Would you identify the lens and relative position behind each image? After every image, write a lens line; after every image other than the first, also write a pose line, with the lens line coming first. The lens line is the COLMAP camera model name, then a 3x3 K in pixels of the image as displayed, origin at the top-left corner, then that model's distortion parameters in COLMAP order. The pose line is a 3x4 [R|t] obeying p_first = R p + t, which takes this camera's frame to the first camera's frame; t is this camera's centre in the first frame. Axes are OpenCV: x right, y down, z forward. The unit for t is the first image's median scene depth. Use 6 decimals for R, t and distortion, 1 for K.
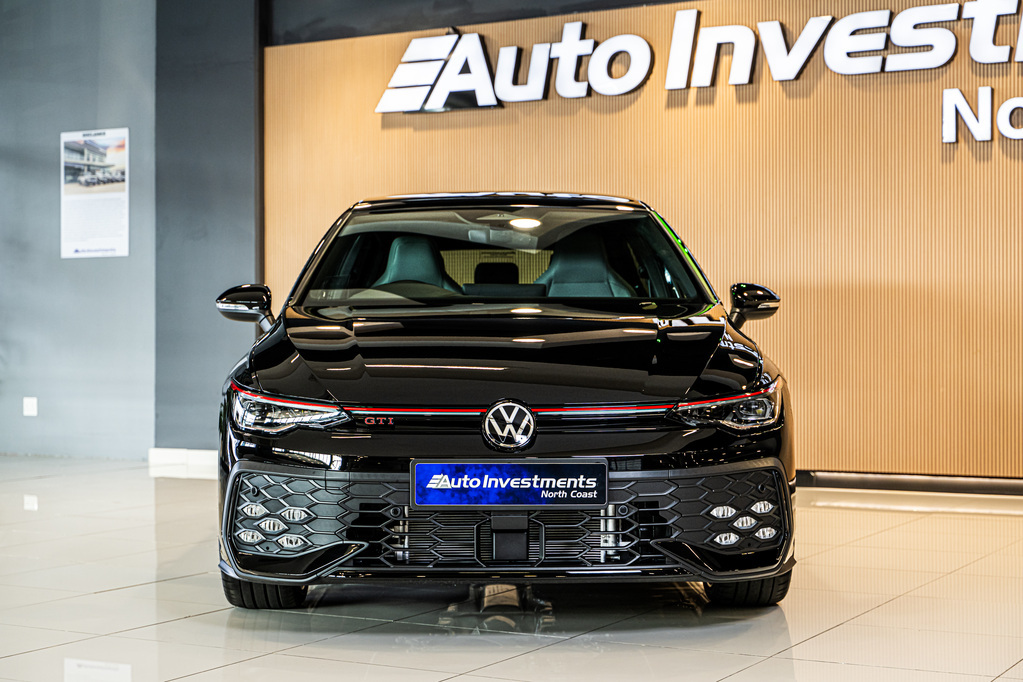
lens RADIAL K [[1725.1, 0, 511.5], [0, 1725.1, 341.0], [0, 0, 1]] dist [0.007362, -0.002448]
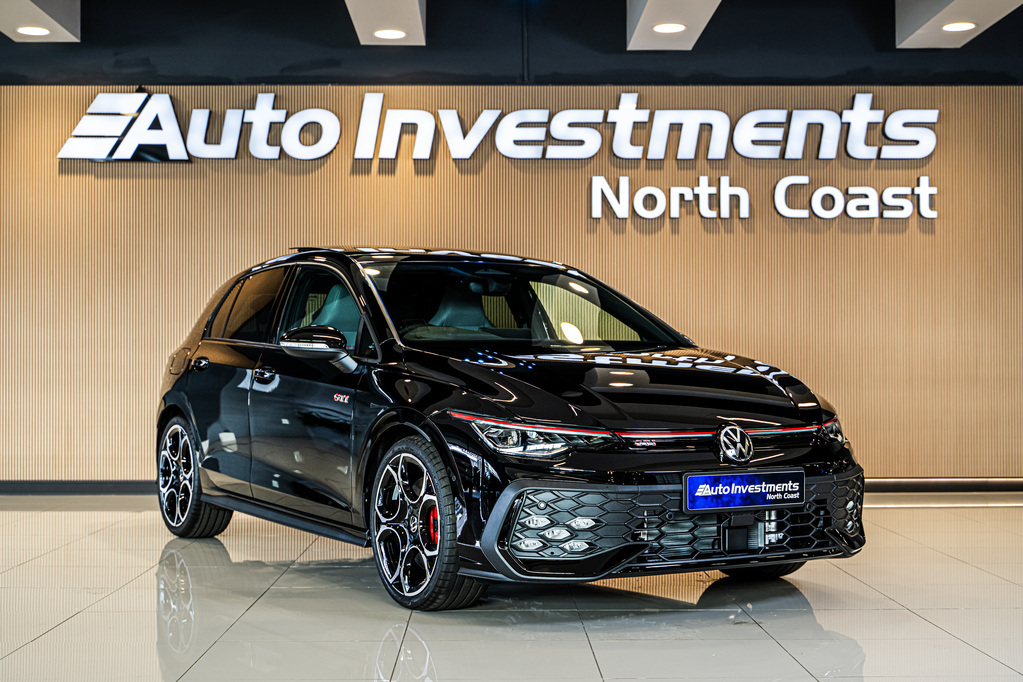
lens RADIAL K [[1527.7, 0, 511.5], [0, 1527.7, 341.0], [0, 0, 1]] dist [-0.011009, -0.018147]
pose [[0.860423, 0.009970, 0.509484, -0.358942], [-0.000415, 0.999822, -0.018865, -0.002707], [-0.509581, 0.016020, 0.860274, 0.059028]]
